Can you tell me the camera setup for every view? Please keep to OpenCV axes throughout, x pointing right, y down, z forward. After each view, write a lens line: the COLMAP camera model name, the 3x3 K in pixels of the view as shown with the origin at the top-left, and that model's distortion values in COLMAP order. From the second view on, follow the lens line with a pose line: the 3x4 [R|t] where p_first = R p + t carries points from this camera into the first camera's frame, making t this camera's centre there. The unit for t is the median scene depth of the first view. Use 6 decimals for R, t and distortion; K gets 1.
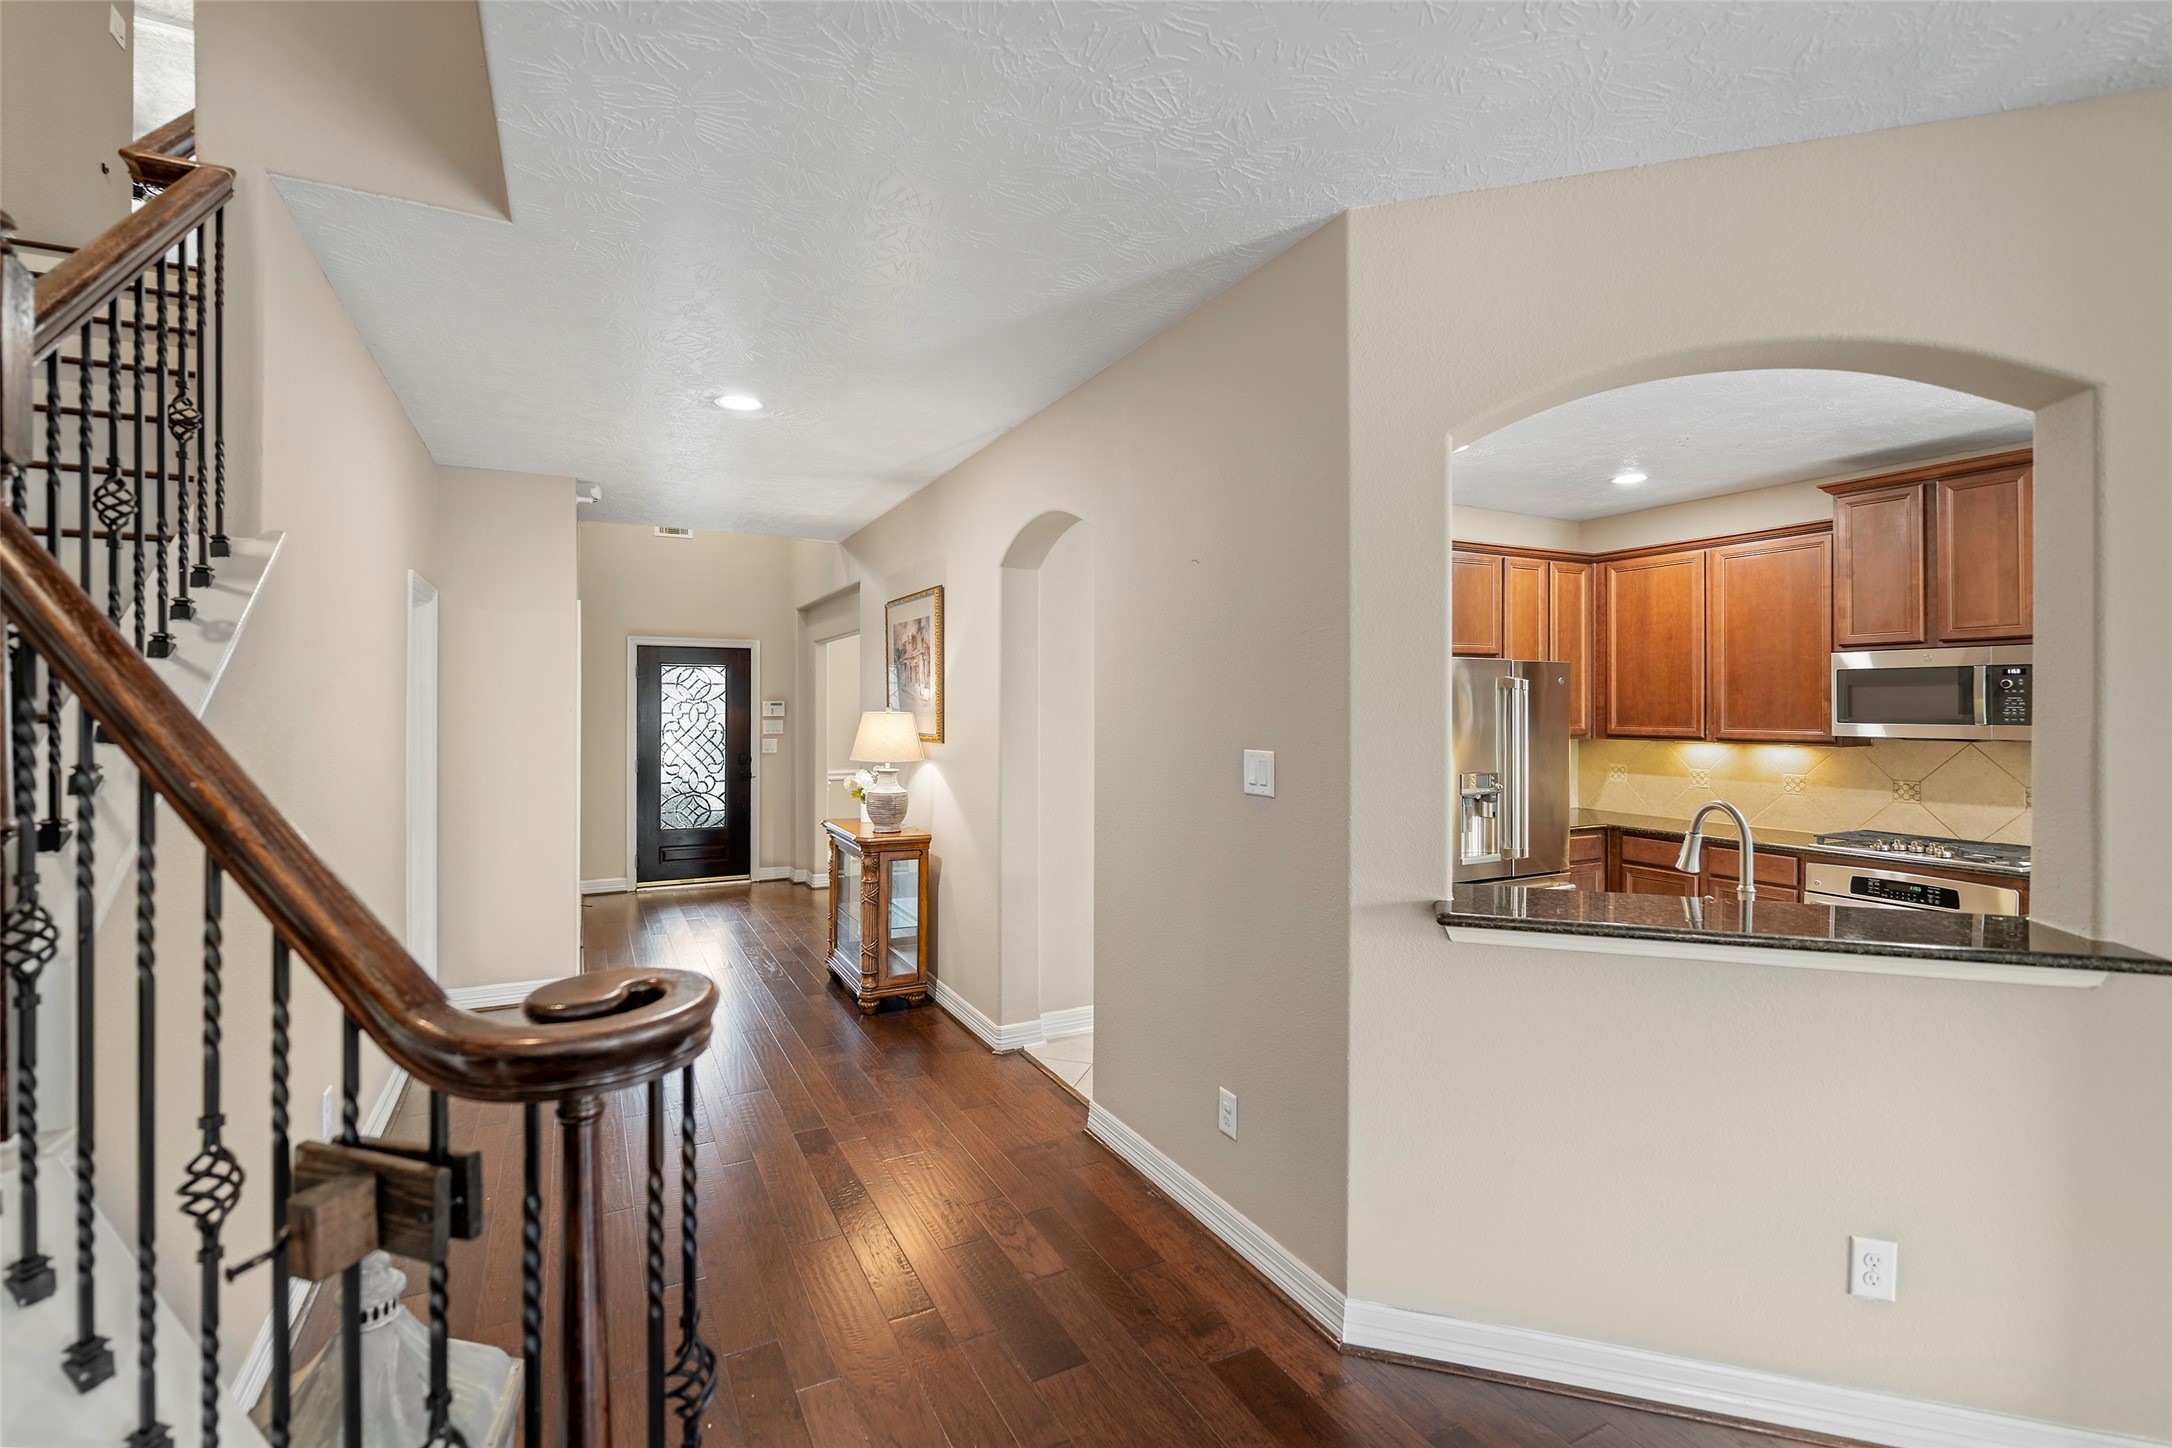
lens RADIAL K [[962.6, 0, 1078.1], [0, 962.6, 703.2], [0, 0, 1]] dist [-0.005859, -0.000250]
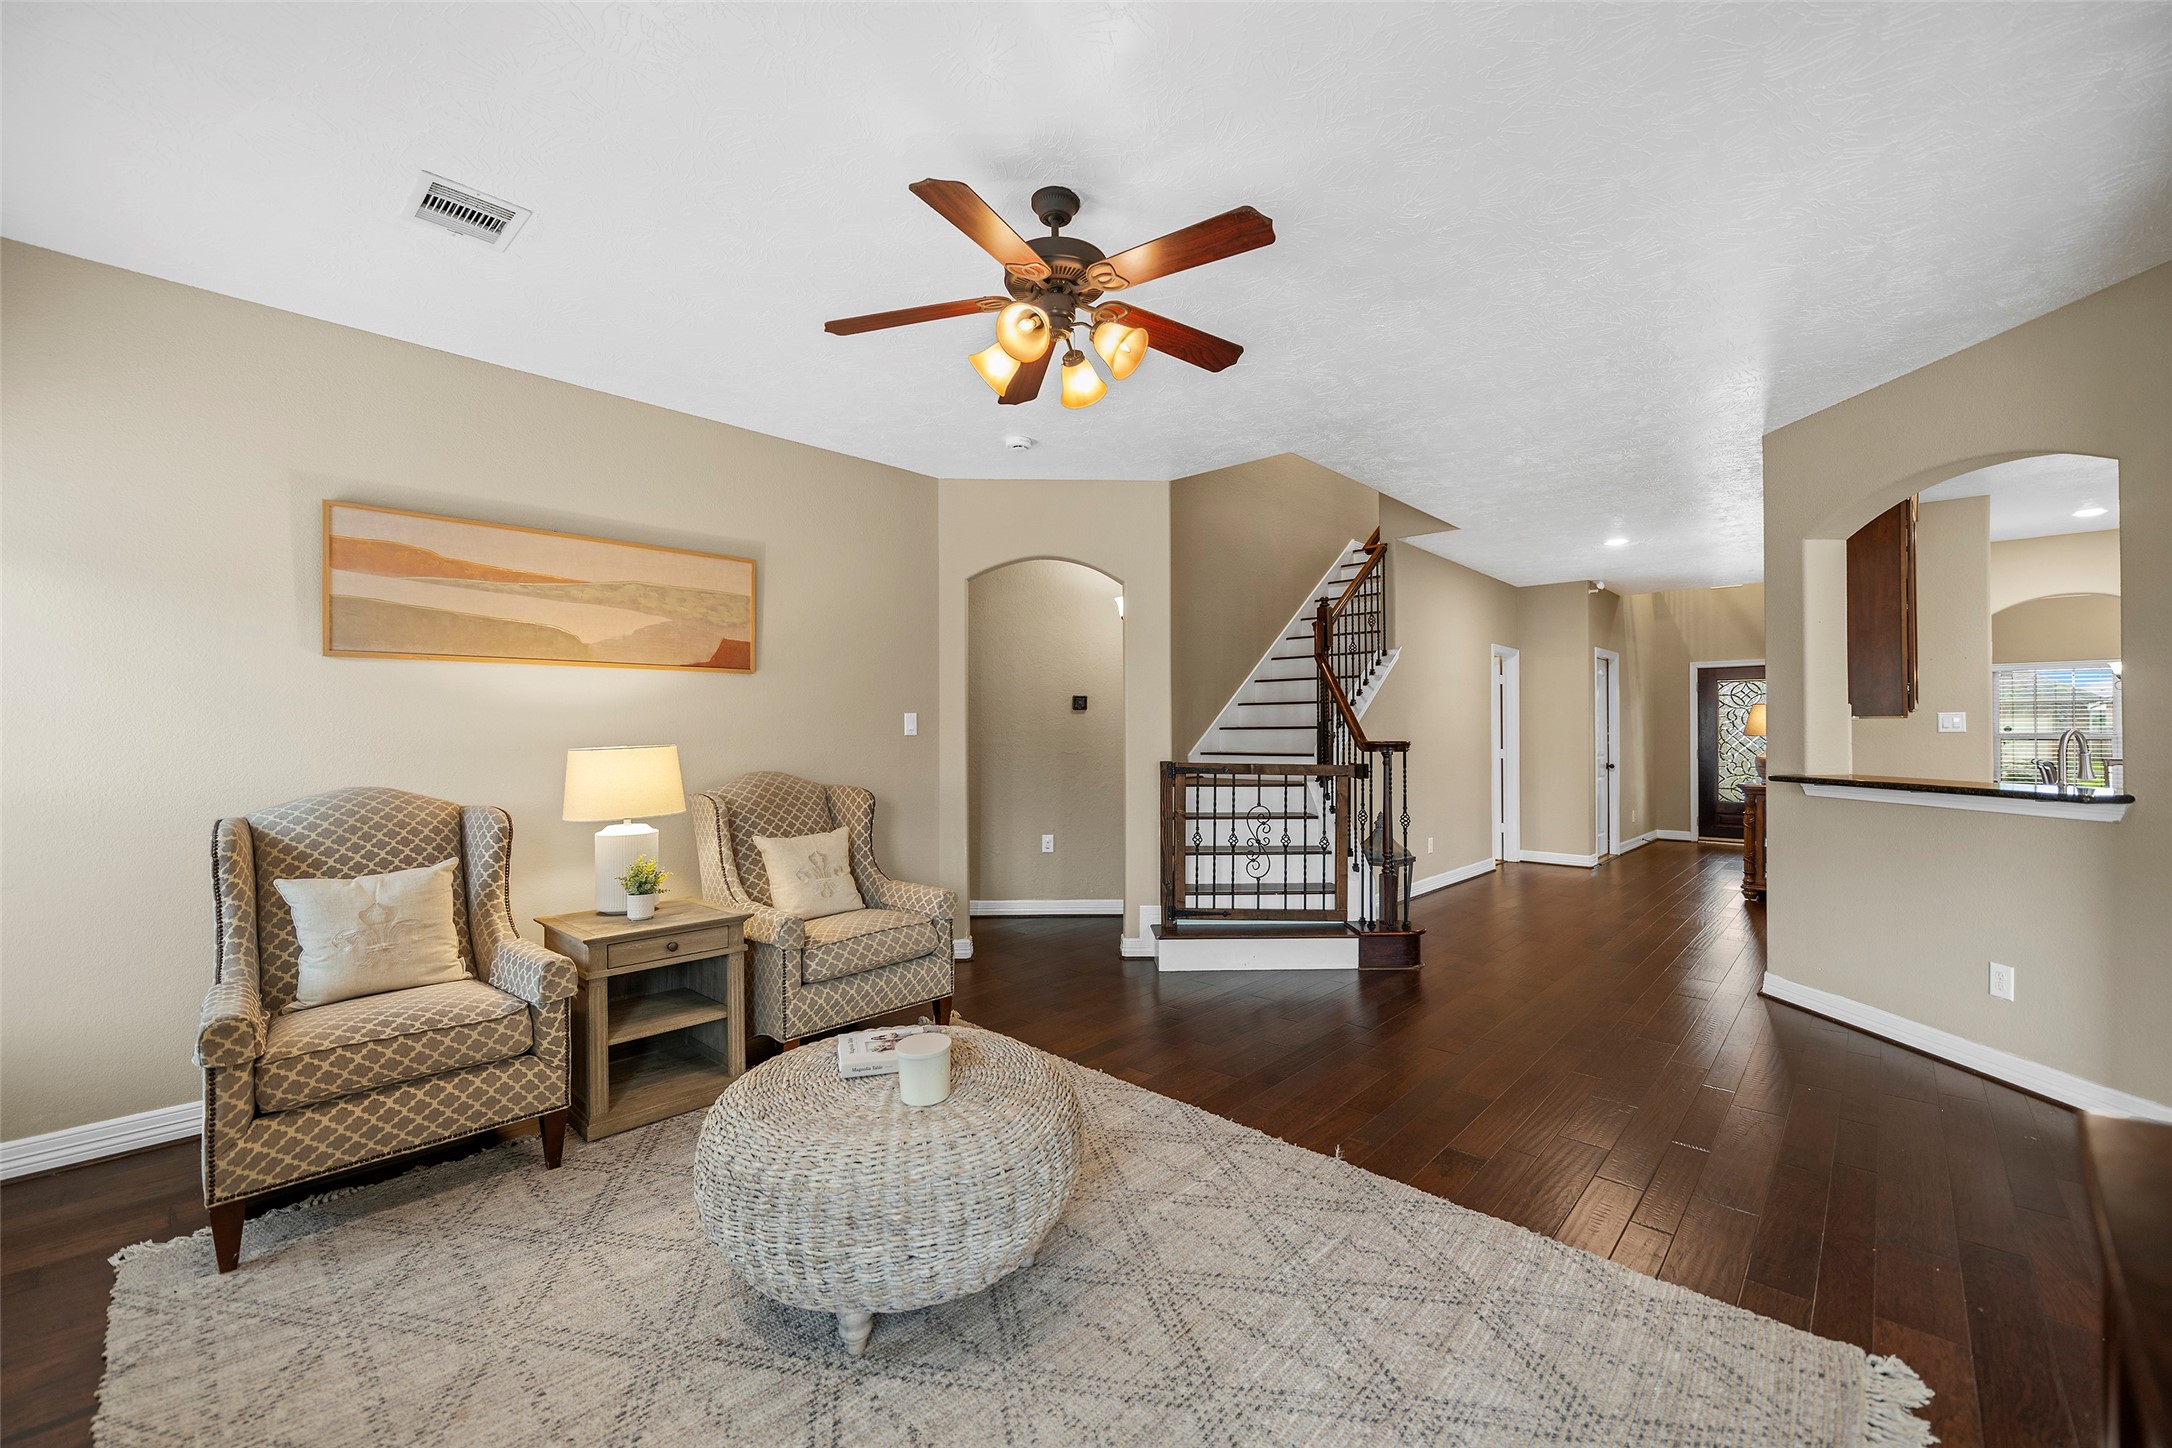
lens RADIAL K [[868.2, 0, 1085.7], [0, 868.2, 729.4], [0, 0, 1]] dist [-0.008280, -0.000033]
pose [[0.338642, -0.004969, -0.940902, 0.686844], [0.004386, 0.999984, -0.003702, 0.048193], [0.940905, -0.002873, 0.338658, -0.440832]]
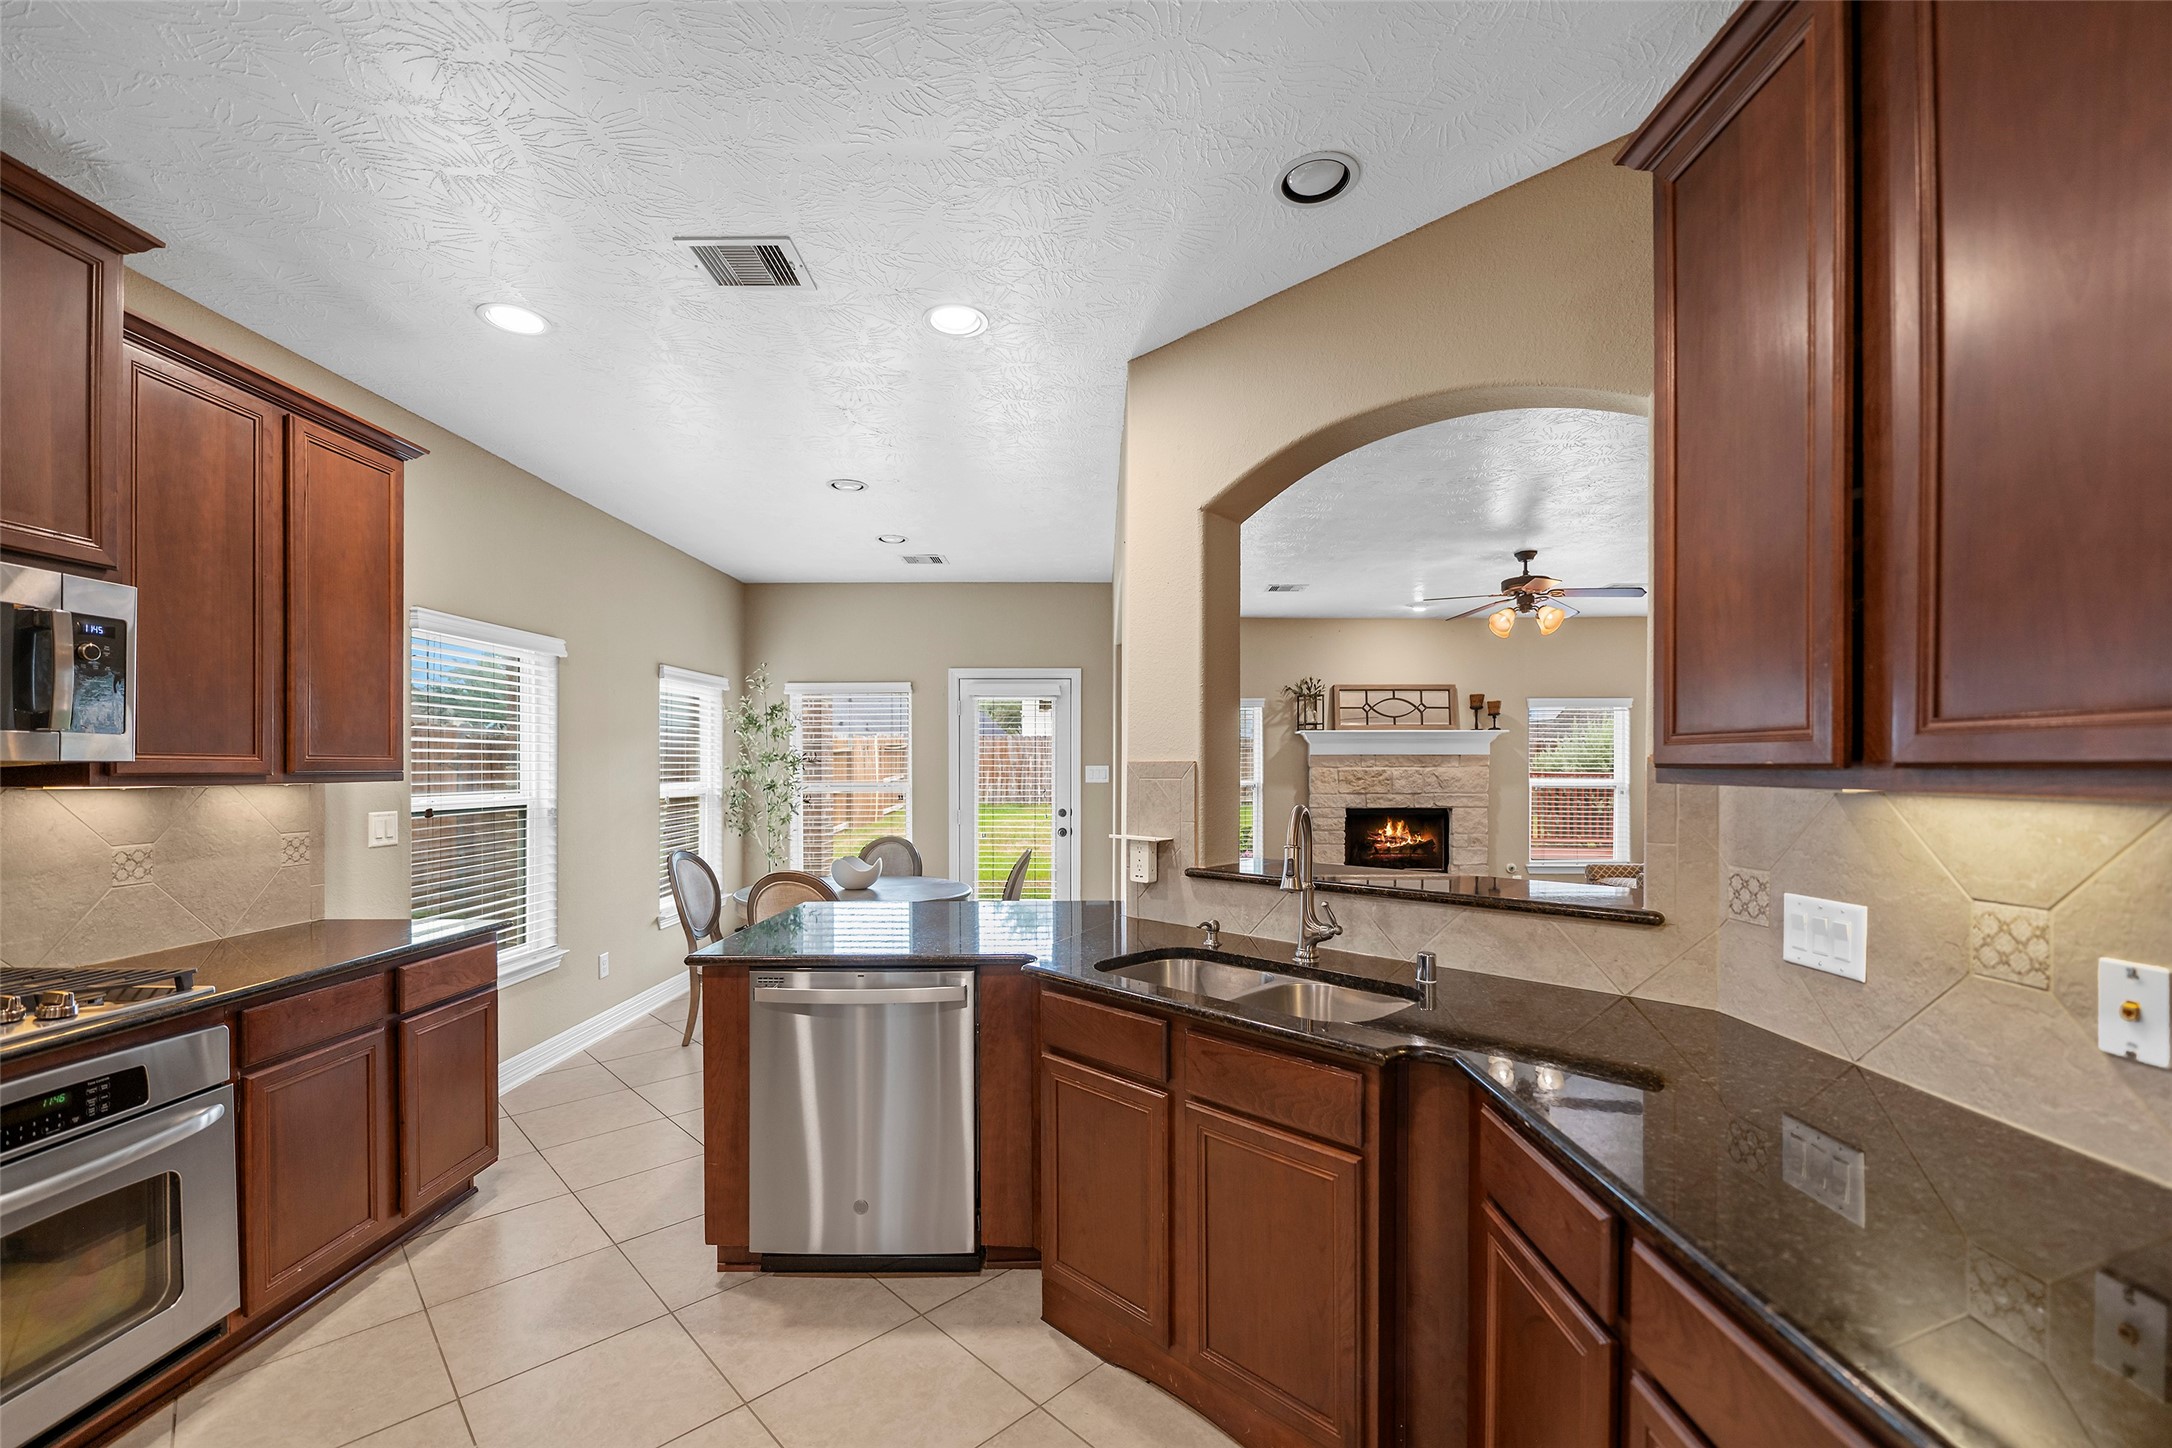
lens RADIAL K [[890.4, 0, 1090.7], [0, 890.4, 772.1], [0, 0, 1]] dist [-0.002864, -0.000258]
pose [[-0.882574, -0.002853, 0.470166, 0.208927], [-0.001640, 0.999994, 0.002989, 0.032390], [-0.470172, 0.001866, -0.882573, 0.900492]]
